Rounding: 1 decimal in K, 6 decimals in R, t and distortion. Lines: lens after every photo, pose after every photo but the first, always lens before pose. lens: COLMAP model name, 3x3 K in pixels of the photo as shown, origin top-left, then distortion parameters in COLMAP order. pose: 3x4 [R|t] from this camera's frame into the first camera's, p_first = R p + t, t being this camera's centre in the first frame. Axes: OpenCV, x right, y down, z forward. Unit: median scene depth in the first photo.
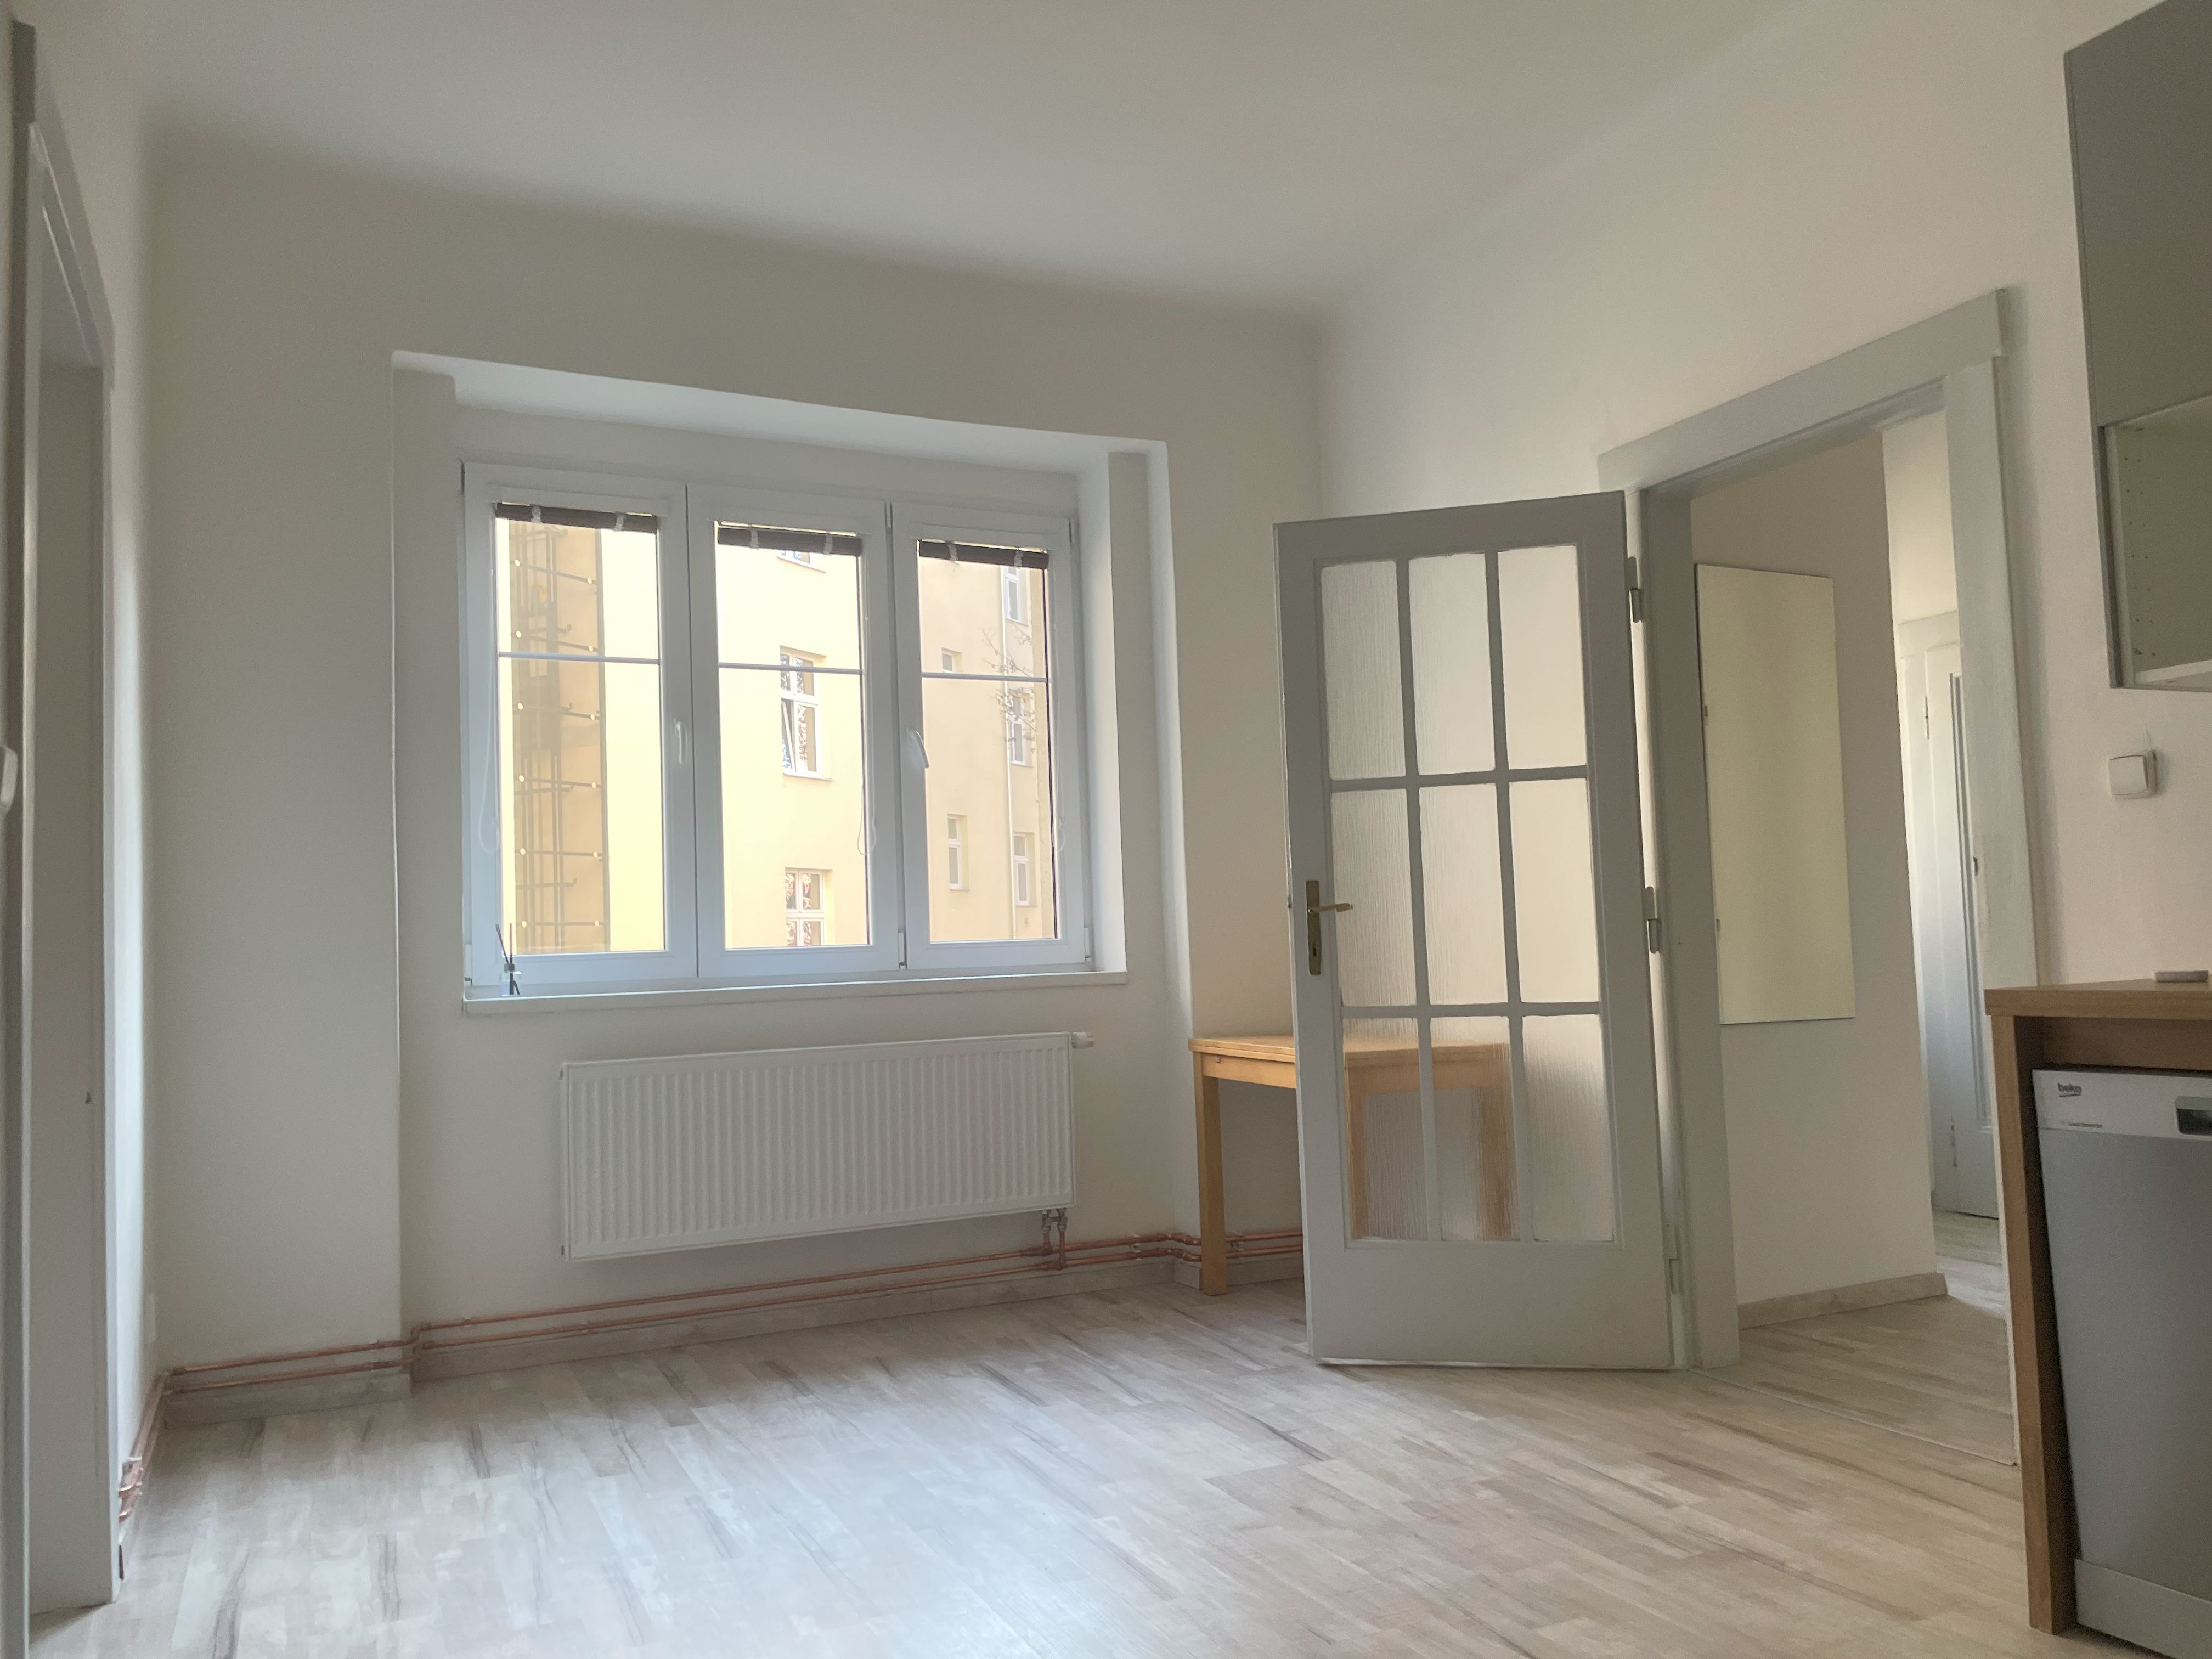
lens RADIAL K [[1709.6, 0, 1099.1], [0, 1709.6, 830.1], [0, 0, 1]] dist [0.110763, -0.042715]
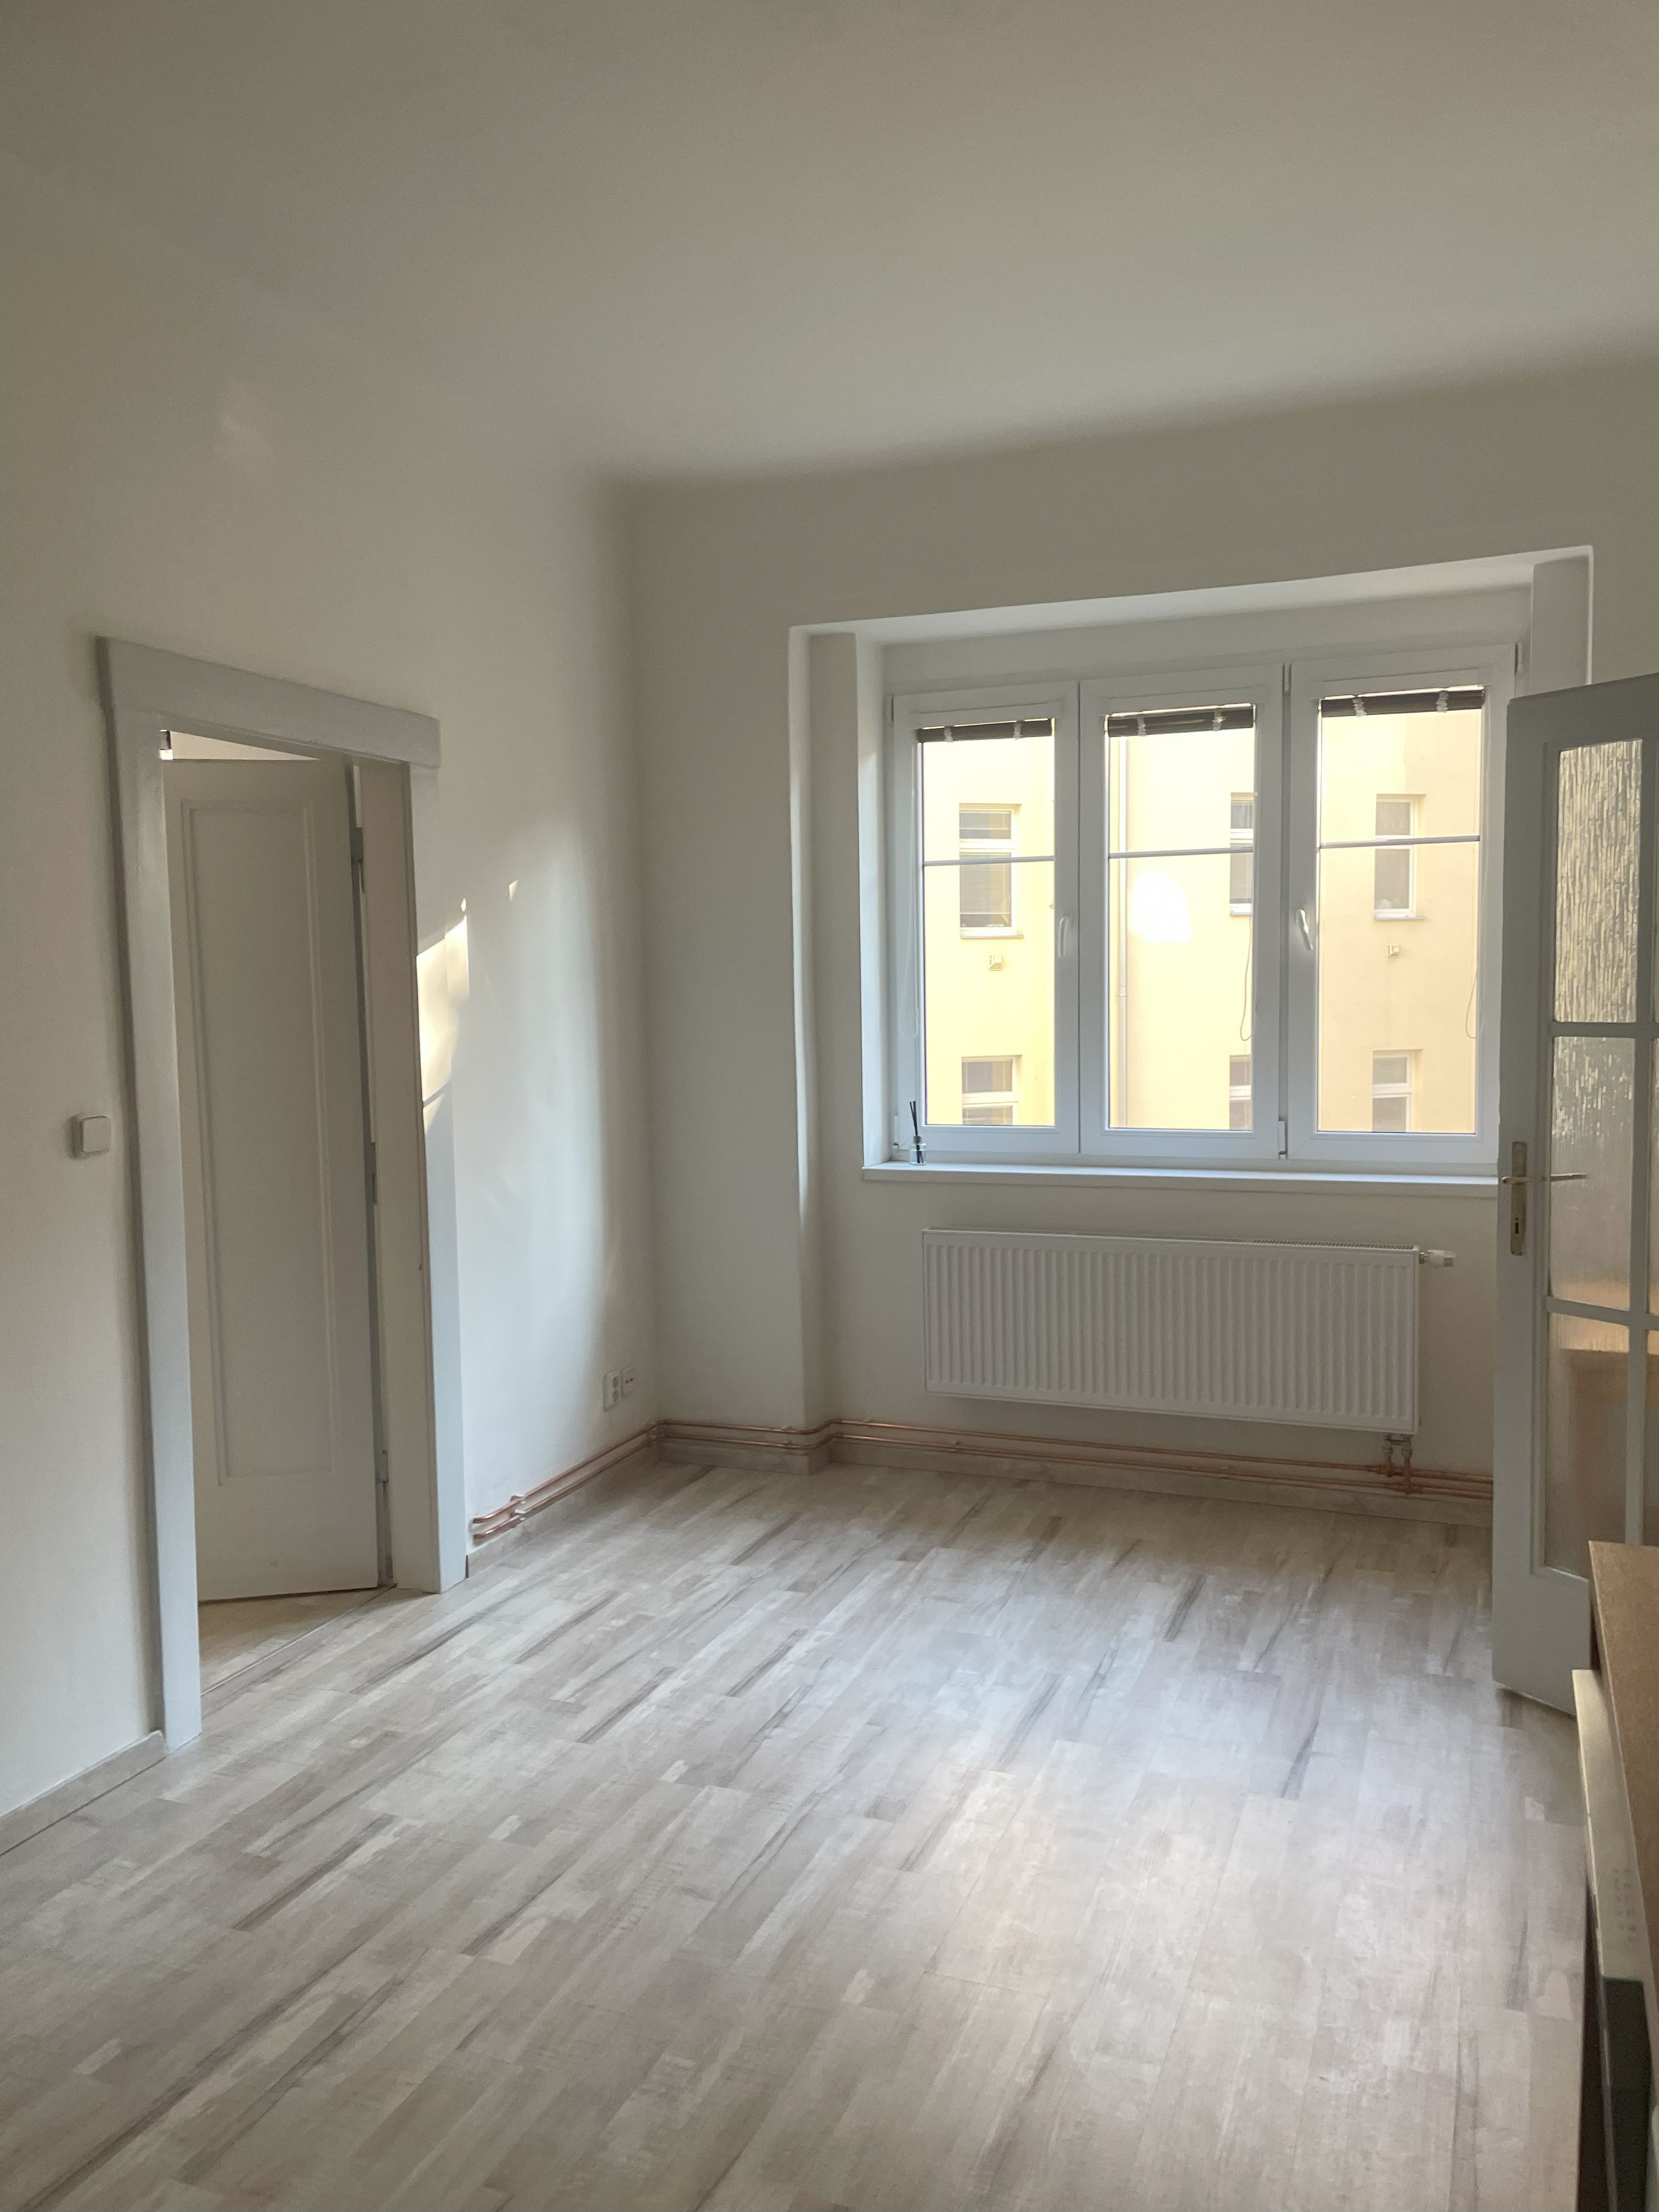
lens RADIAL K [[1709.6, 0, 827.4], [0, 1709.6, 1096.5], [0, 0, 1]] dist [0.110763, -0.042715]
pose [[0.688465, 0.070891, -0.721797, 0.518244], [0.054077, 0.987424, 0.148560, -0.142456], [0.723251, -0.141311, 0.675973, 0.189201]]
